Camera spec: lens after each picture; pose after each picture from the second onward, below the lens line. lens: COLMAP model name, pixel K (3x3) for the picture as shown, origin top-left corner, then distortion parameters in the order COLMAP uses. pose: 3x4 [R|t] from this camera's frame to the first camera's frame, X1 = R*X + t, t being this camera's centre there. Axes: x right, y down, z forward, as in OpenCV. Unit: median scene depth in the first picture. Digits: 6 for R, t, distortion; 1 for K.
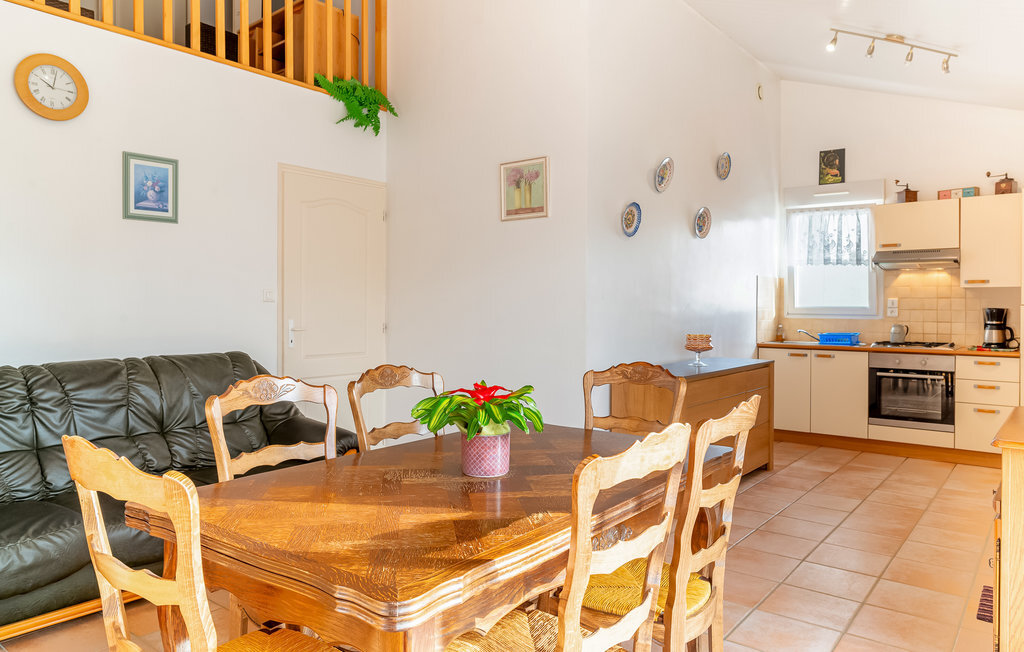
lens RADIAL K [[710.3, 0, 507.9], [0, 710.3, 305.3], [0, 0, 1]] dist [0.010136, 0.002115]
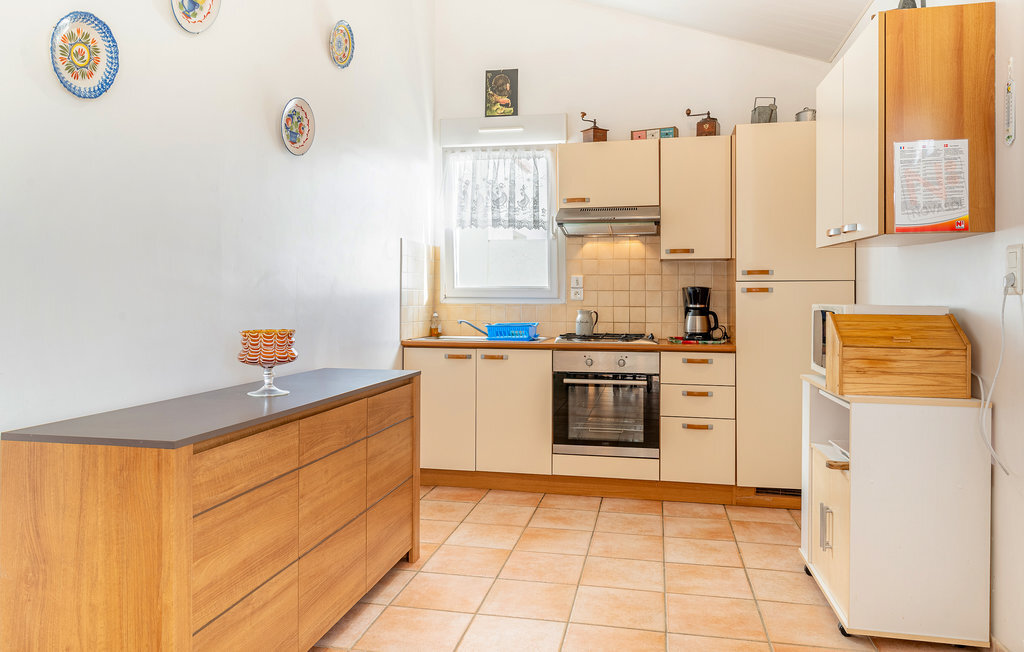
lens RADIAL K [[710.3, 0, 507.9], [0, 710.3, 305.3], [0, 0, 1]] dist [0.010136, 0.002115]
pose [[0.898103, -0.004571, 0.439762, 0.159127], [0.001698, 0.999975, 0.006925, 0.016855], [-0.439783, -0.005473, 0.898088, 0.387868]]
